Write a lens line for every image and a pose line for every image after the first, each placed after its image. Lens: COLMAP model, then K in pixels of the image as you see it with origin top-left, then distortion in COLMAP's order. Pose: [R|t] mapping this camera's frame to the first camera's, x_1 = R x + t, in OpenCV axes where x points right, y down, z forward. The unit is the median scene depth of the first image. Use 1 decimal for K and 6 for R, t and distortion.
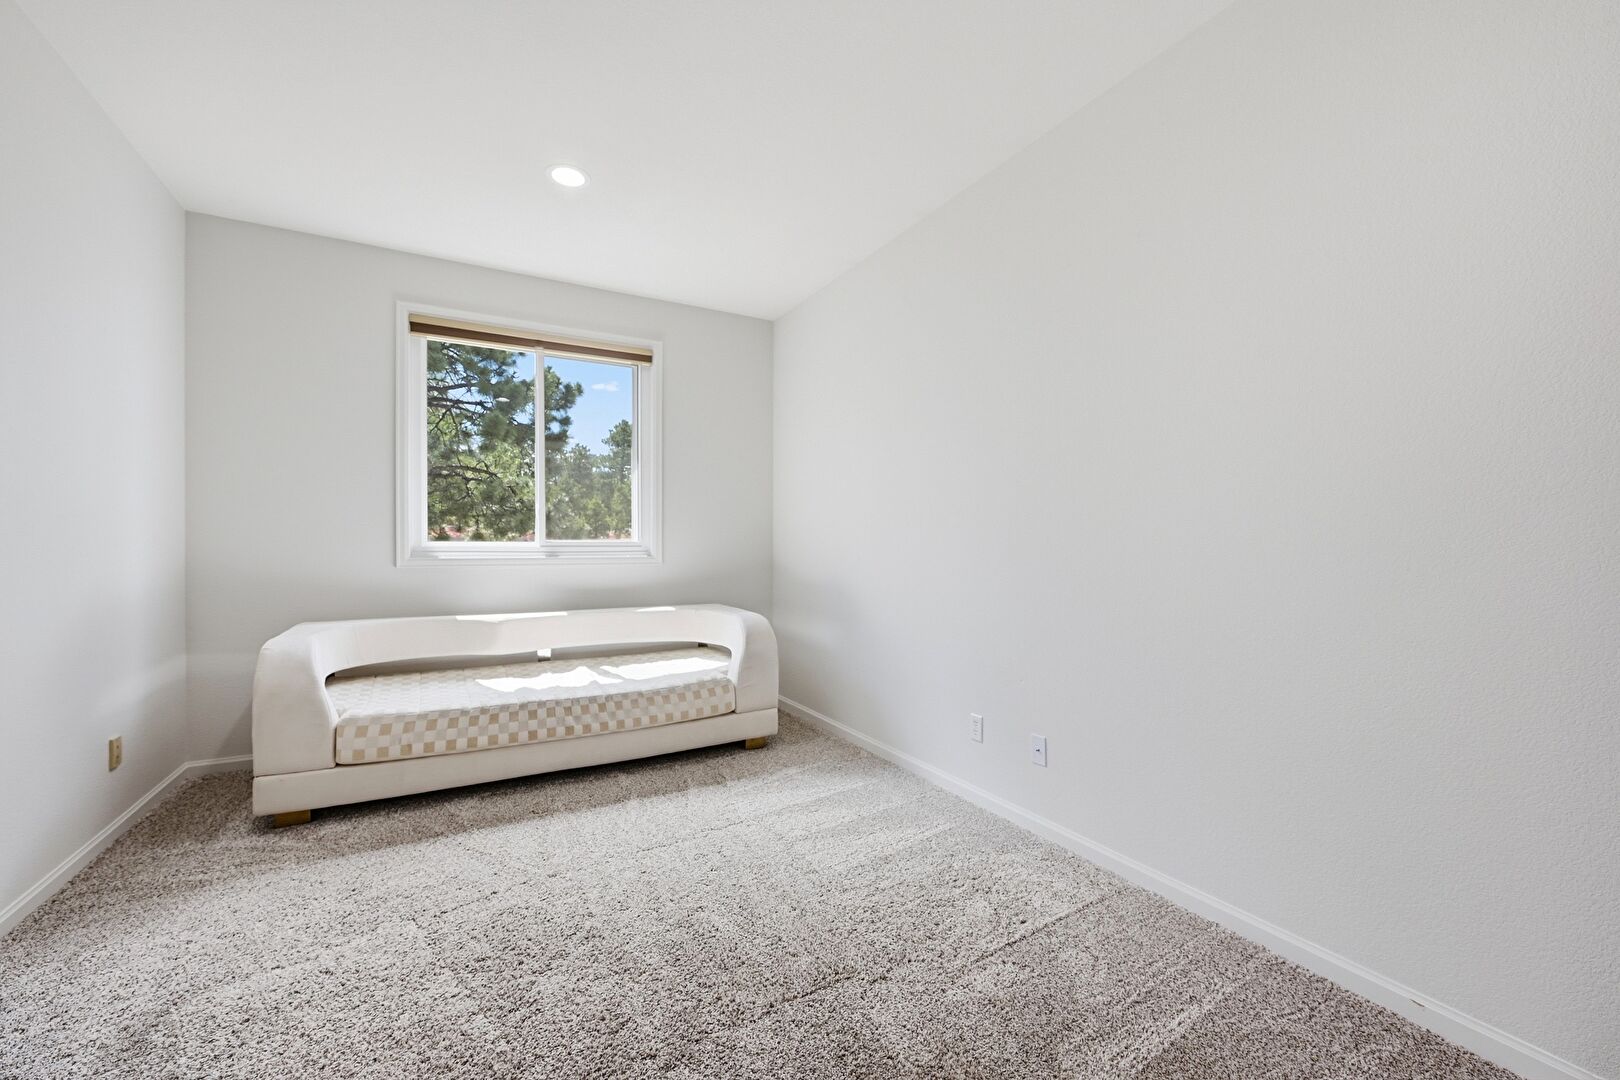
lens RADIAL K [[640.8, 0, 809.8], [0, 640.8, 544.2], [0, 0, 1]] dist [-0.002414, 0.000509]
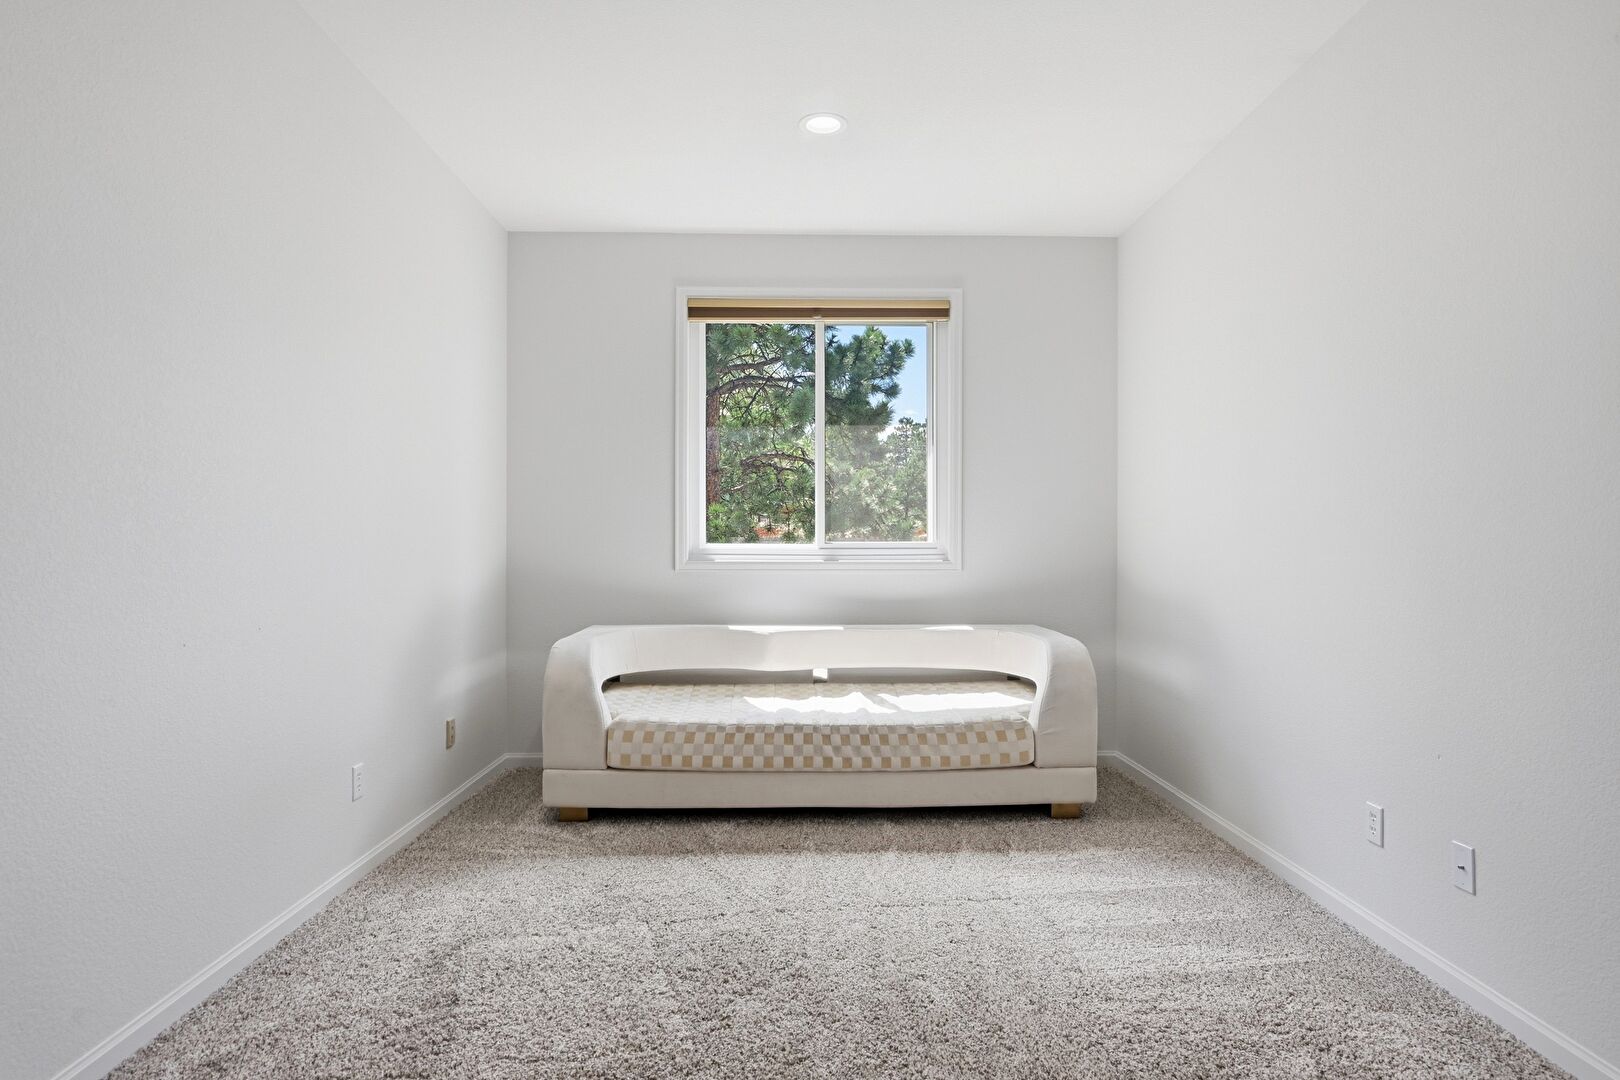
lens RADIAL K [[880.6, 0, 809.6], [0, 880.6, 539.4], [0, 0, 1]] dist [-0.003369, 0.000480]
pose [[0.887741, -0.004670, -0.460319, 0.171864], [0.001235, 0.999969, -0.007763, 0.000012], [0.460341, 0.006323, 0.887719, -0.075908]]
